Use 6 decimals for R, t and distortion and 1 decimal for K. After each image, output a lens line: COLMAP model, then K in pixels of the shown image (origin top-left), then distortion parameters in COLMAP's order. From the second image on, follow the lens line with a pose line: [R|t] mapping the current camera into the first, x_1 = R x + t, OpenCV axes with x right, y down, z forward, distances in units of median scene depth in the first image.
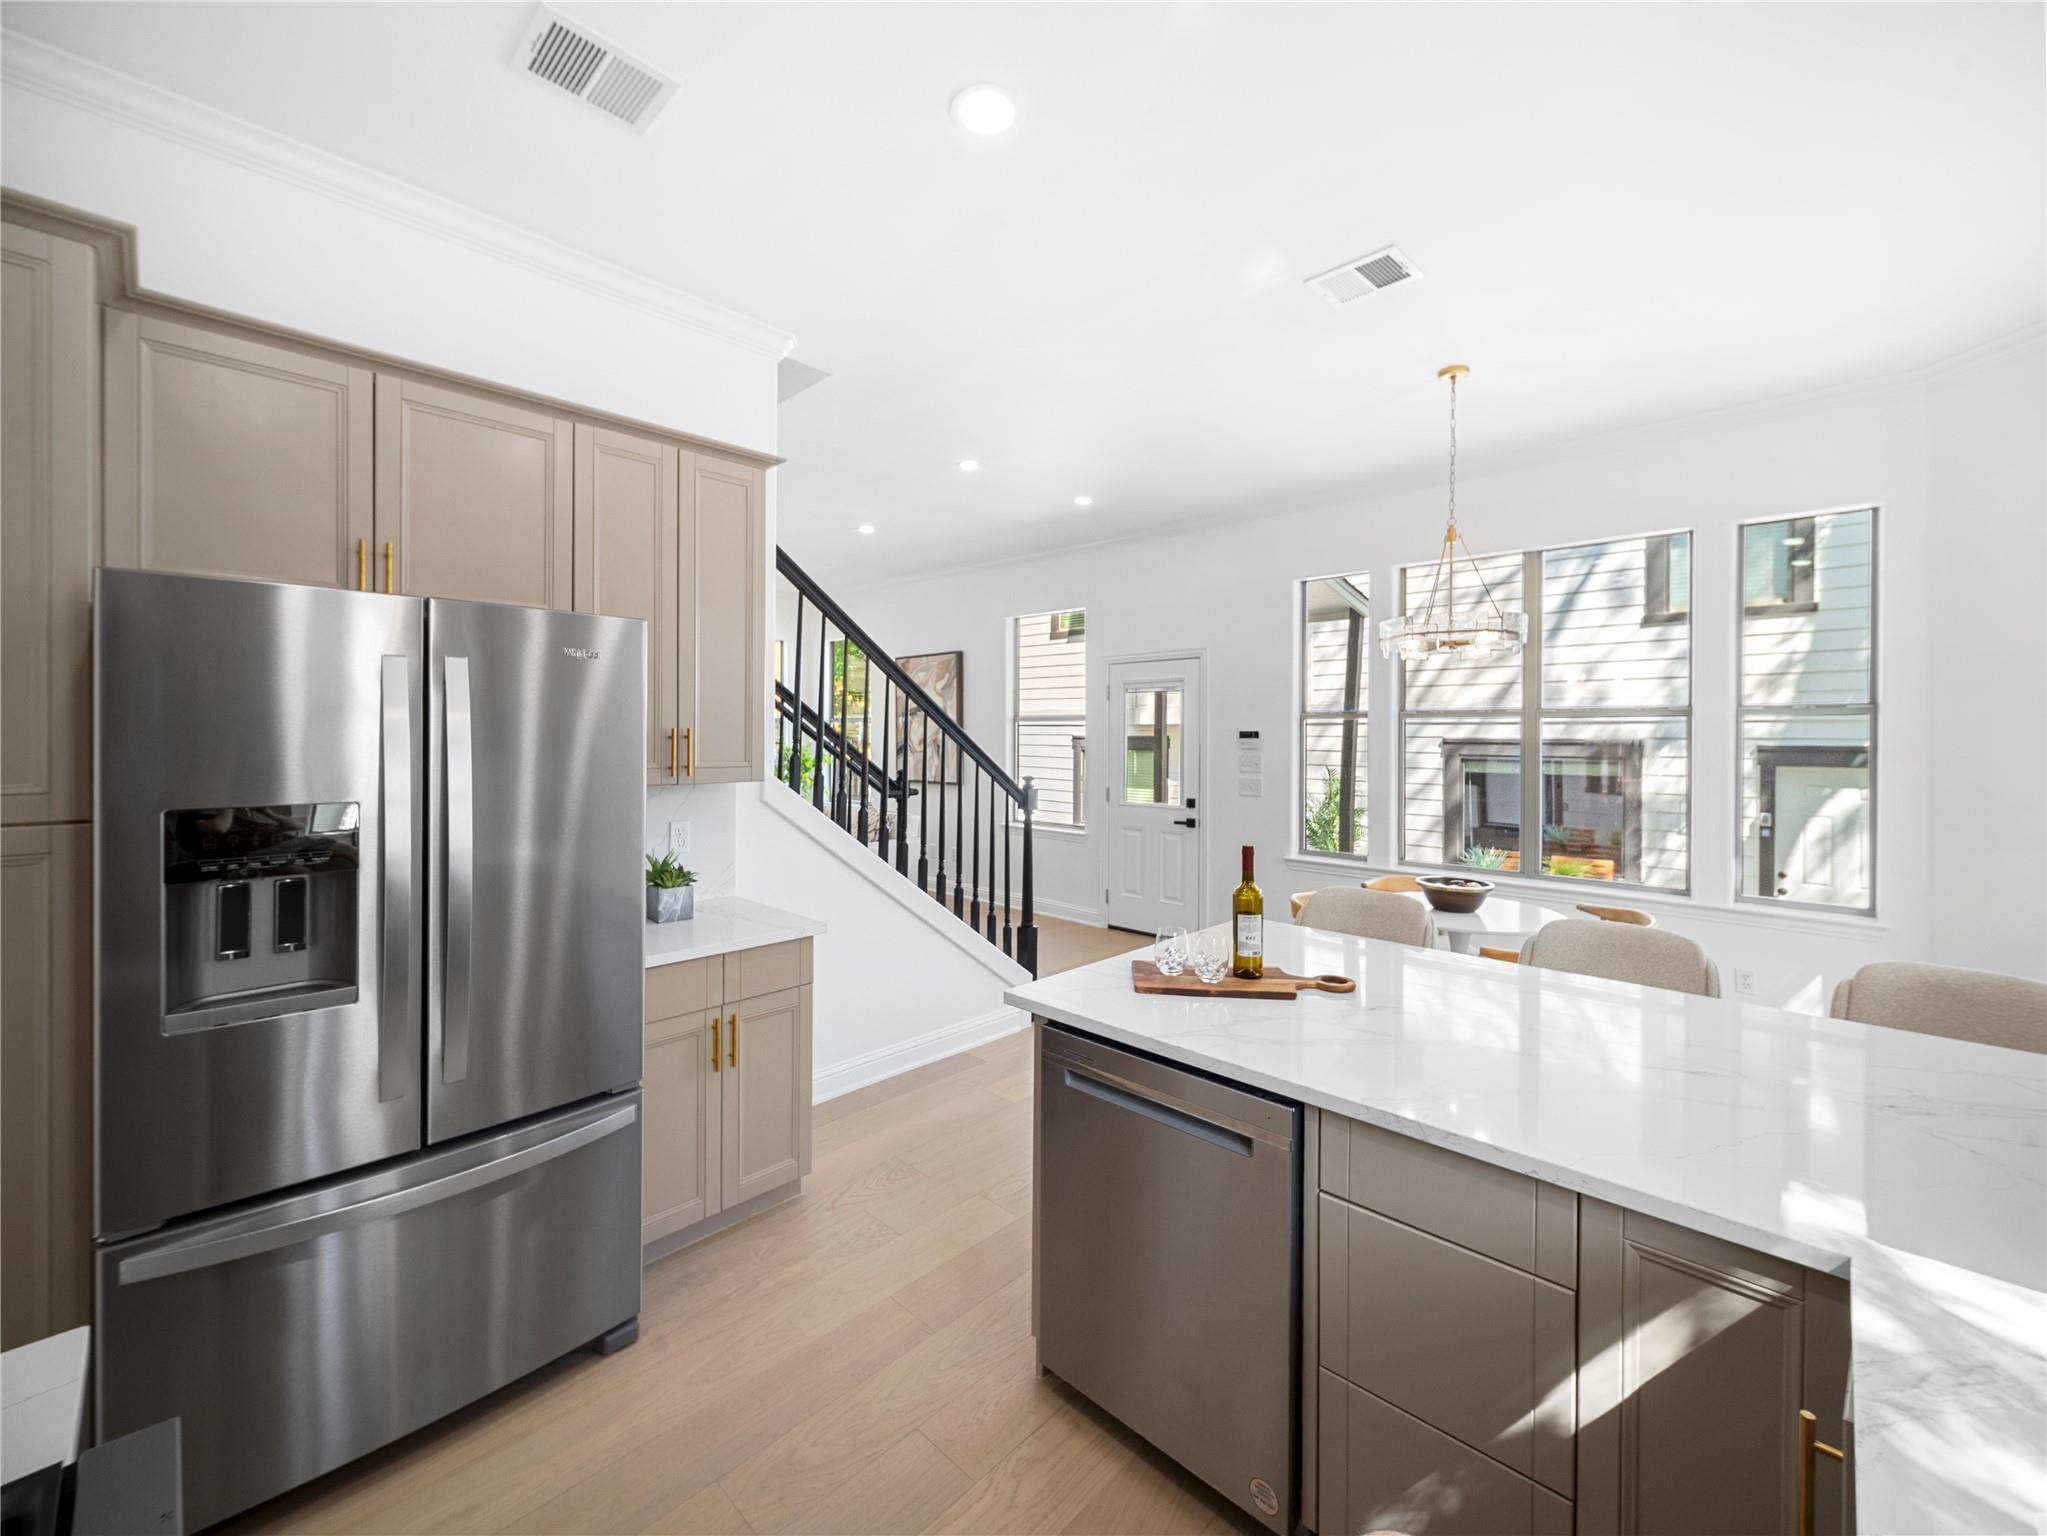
lens RADIAL K [[843.1, 0, 1021.3], [0, 843.1, 740.2], [0, 0, 1]] dist [0.000400, -0.000024]
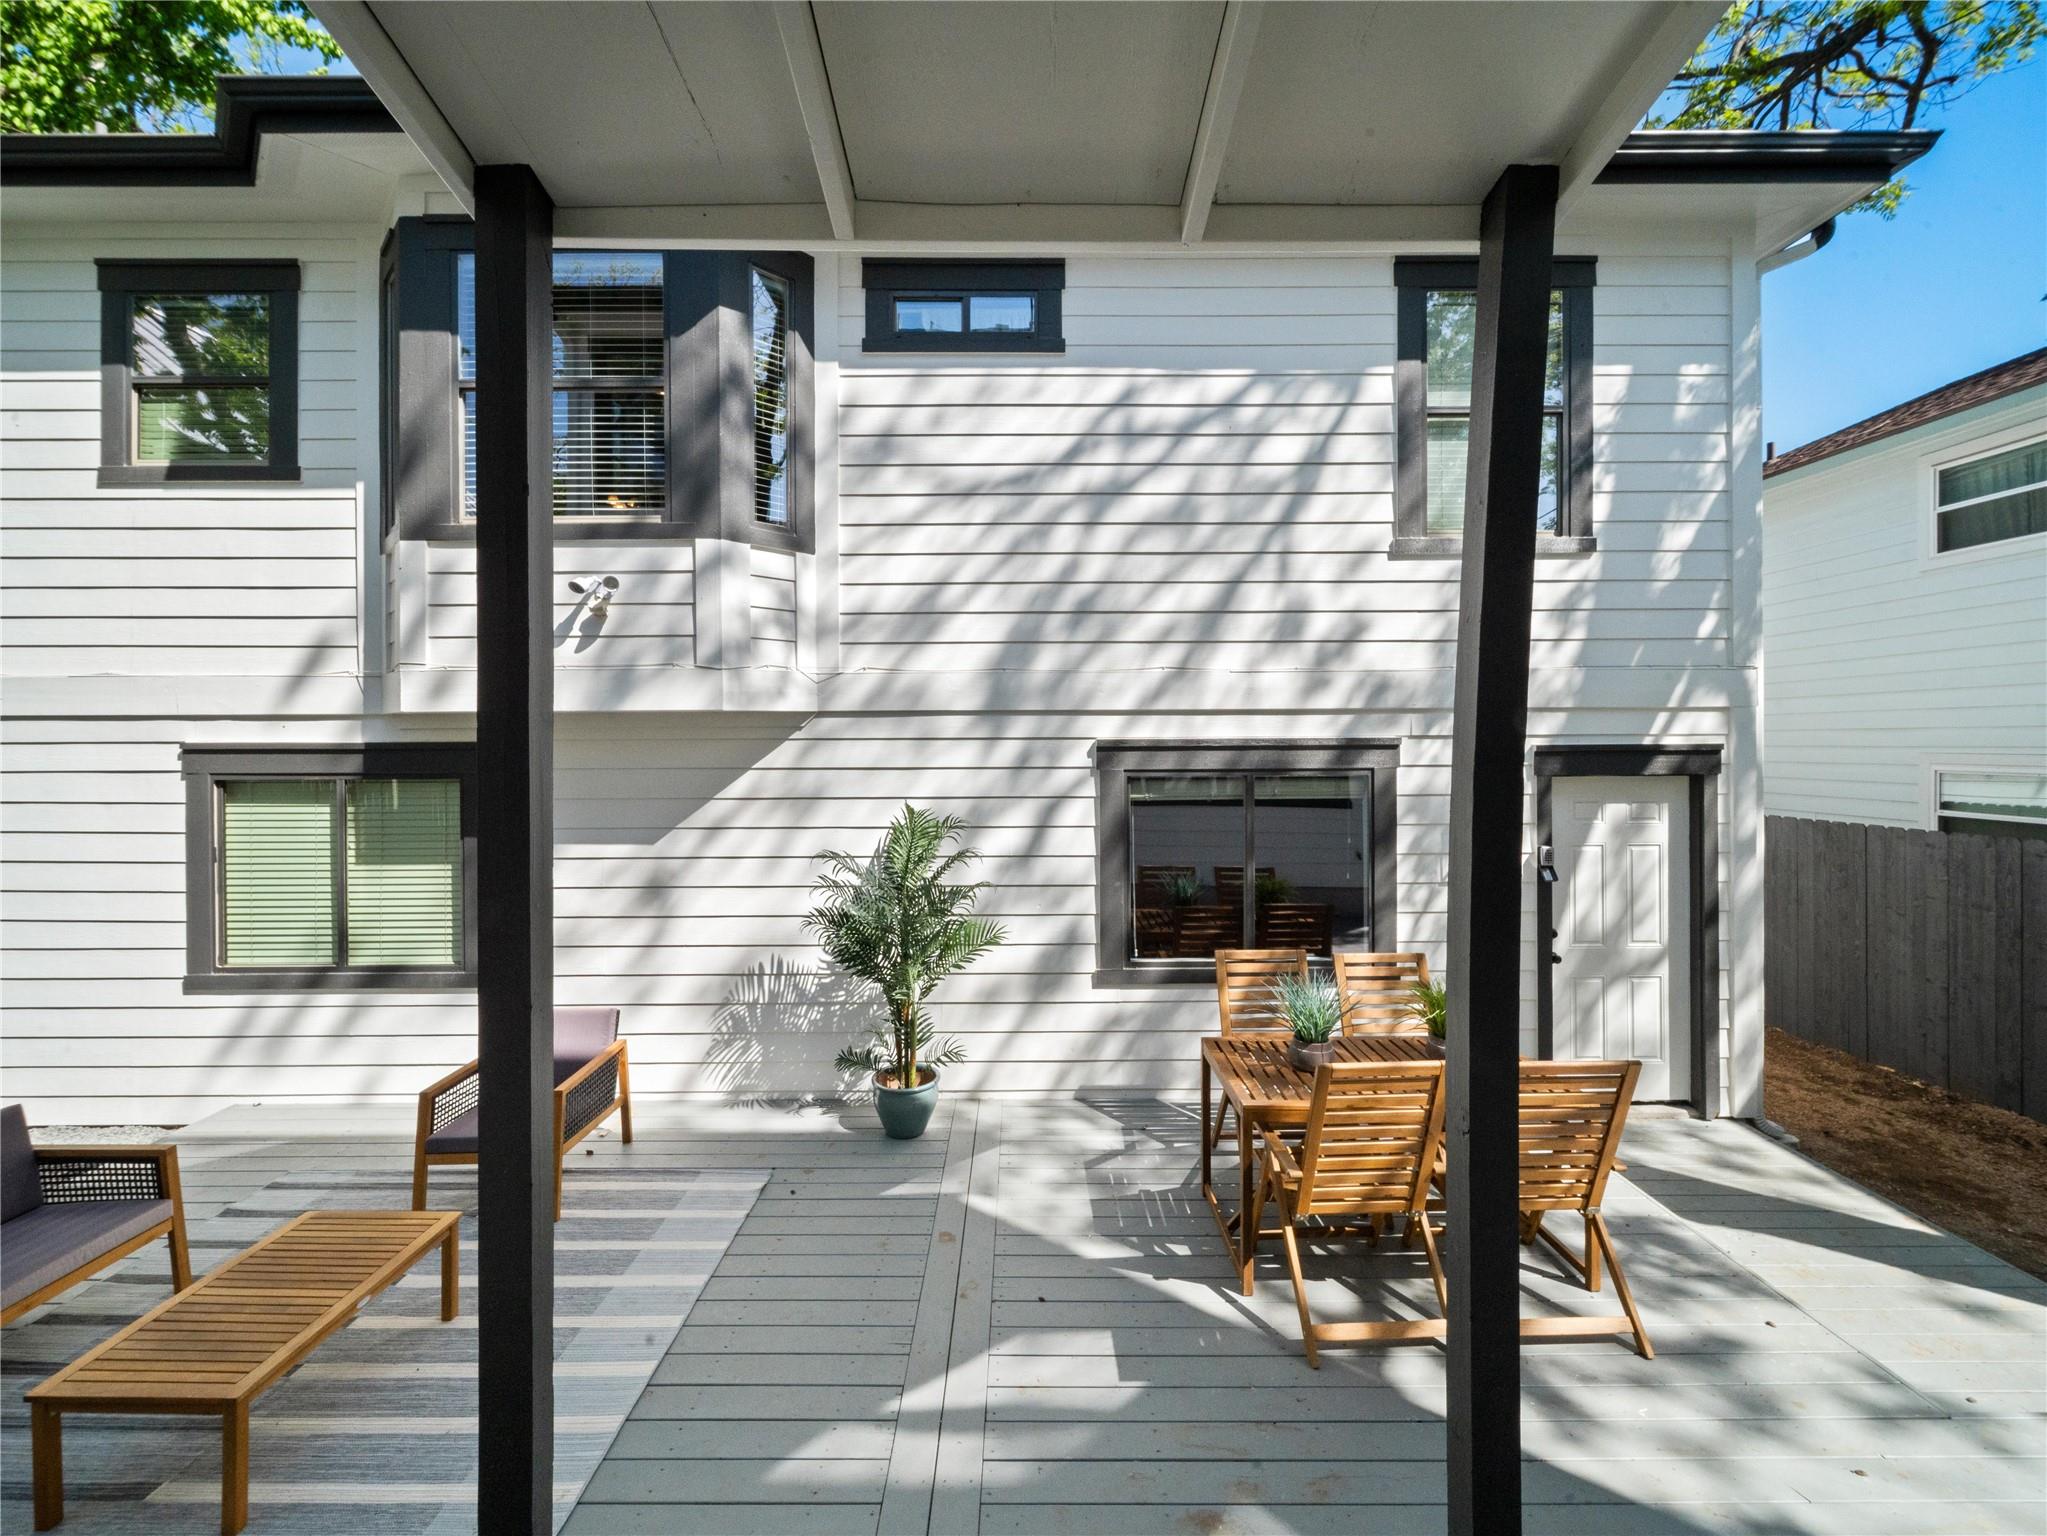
lens RADIAL K [[820.9, 0, 1017.9], [0, 820.9, 770.5], [0, 0, 1]] dist [0.000616, 0.000006]
pose [[0.956260, -0.023034, 0.291608, 0.313548], [0.013601, 0.999318, 0.034332, -0.001217], [-0.292200, -0.028865, 0.955921, 0.536667]]
